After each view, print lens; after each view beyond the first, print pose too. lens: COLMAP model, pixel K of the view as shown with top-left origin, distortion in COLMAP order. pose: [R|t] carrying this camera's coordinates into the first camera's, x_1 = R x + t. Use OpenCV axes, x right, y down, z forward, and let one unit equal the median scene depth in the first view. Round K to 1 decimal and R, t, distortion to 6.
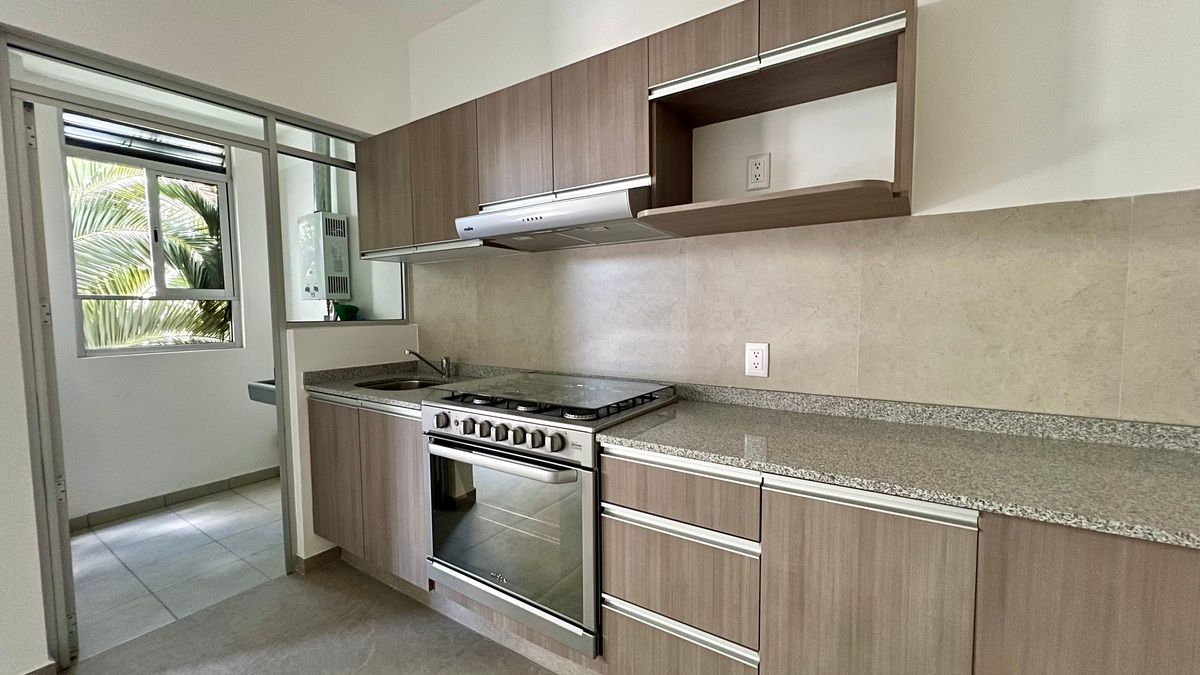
lens RADIAL K [[482.4, 0, 601.5], [0, 482.4, 339.8], [0, 0, 1]] dist [0.000424, 0.000025]
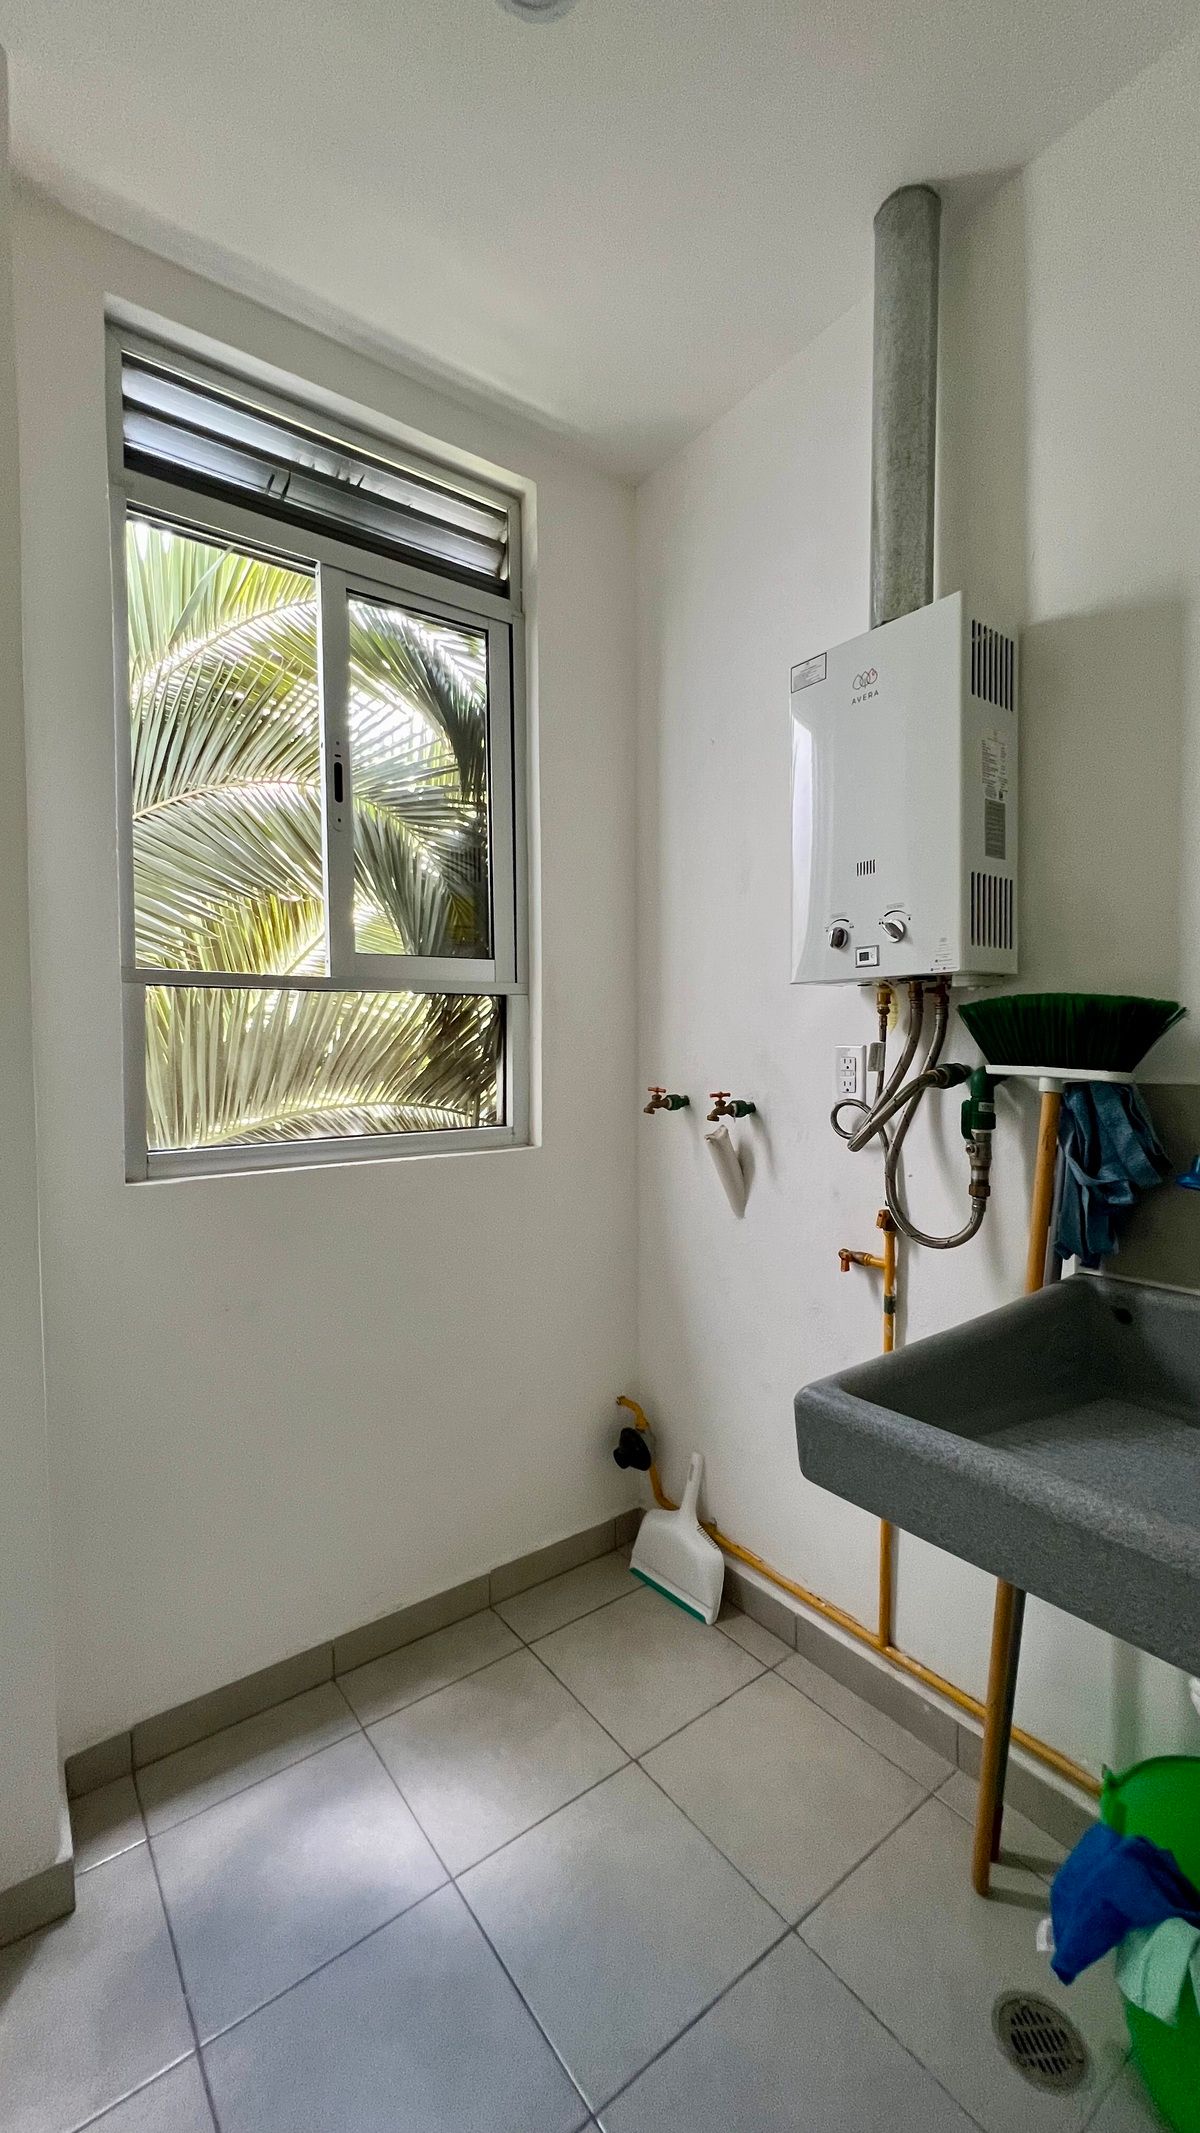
lens RADIAL K [[857.5, 0, 593.8], [0, 857.5, 1065.8], [0, 0, 1]] dist [0.000424, 0.000025]
pose [[0.944662, 0.013510, -0.327768, -0.574884], [-0.025218, 0.999186, -0.031496, -0.020405], [0.327076, 0.038019, 0.944233, 0.531871]]
